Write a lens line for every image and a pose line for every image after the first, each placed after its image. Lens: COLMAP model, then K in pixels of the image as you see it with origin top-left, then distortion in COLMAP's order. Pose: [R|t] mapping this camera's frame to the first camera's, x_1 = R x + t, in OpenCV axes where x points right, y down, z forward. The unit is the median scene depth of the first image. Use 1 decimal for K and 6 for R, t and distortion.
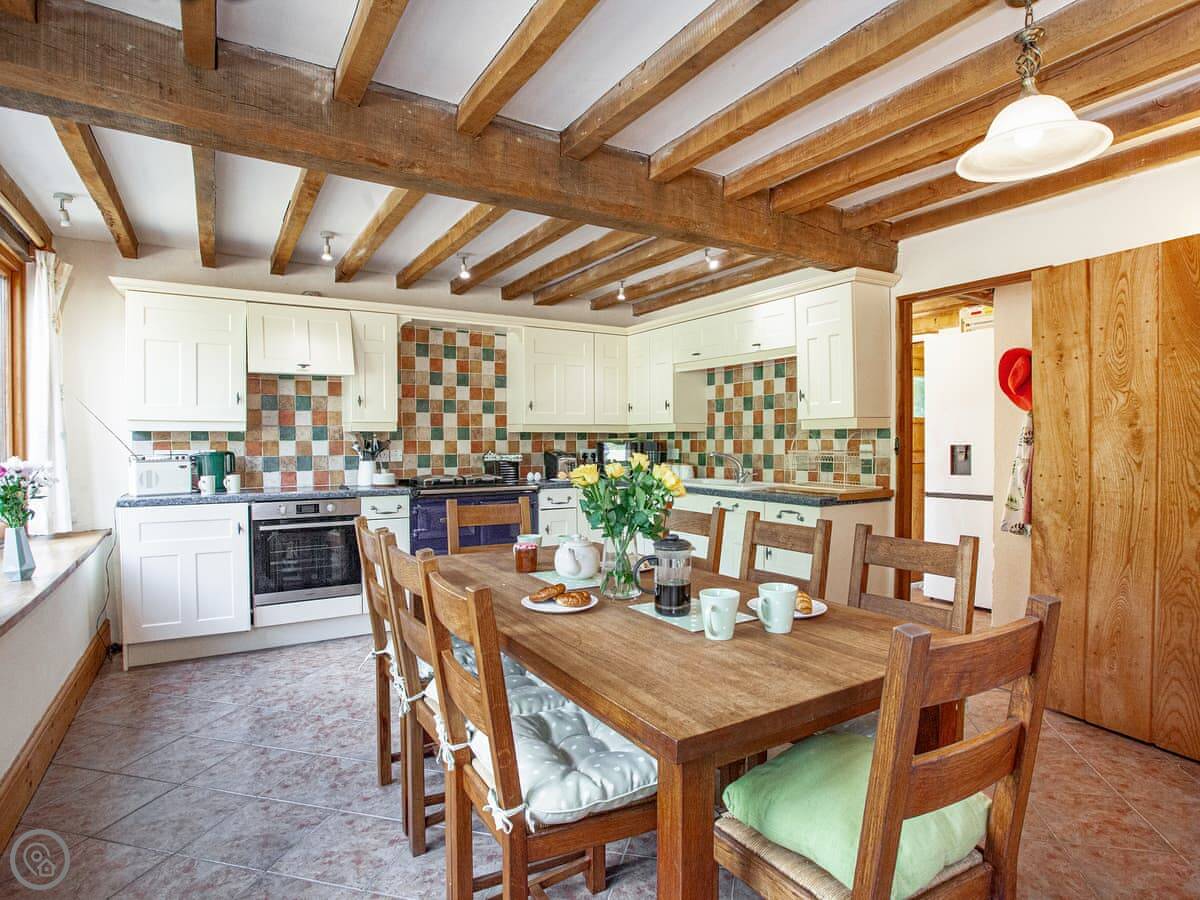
lens RADIAL K [[684.6, 0, 600.0], [0, 684.6, 450.0], [0, 0, 1]] dist [-0.020133, 0.001335]
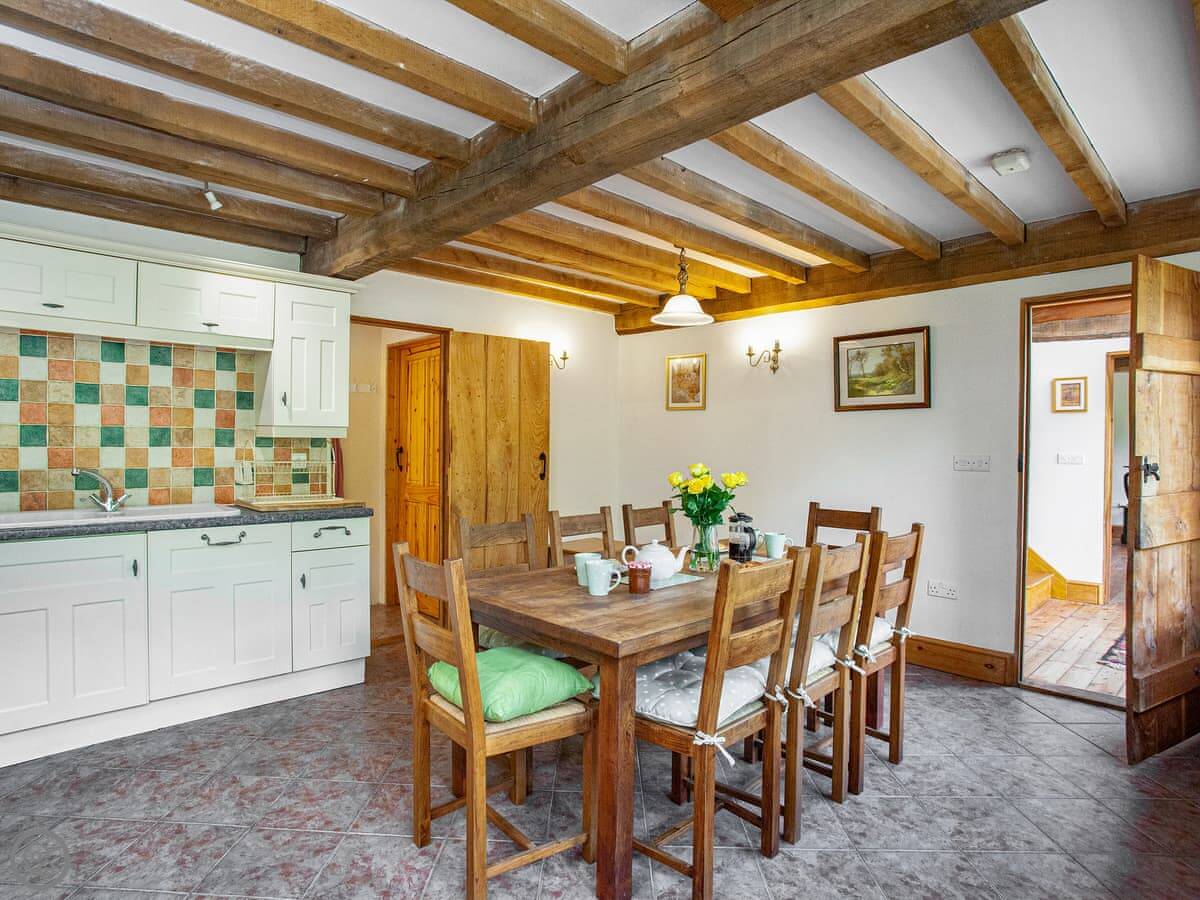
lens RADIAL K [[684.6, 0, 600.0], [0, 684.6, 450.0], [0, 0, 1]] dist [-0.020133, 0.001335]
pose [[-0.214518, -0.005349, 0.976705, -0.657467], [0.007422, 0.999947, 0.007106, -0.016938], [-0.976692, 0.008773, -0.214467, 0.797125]]
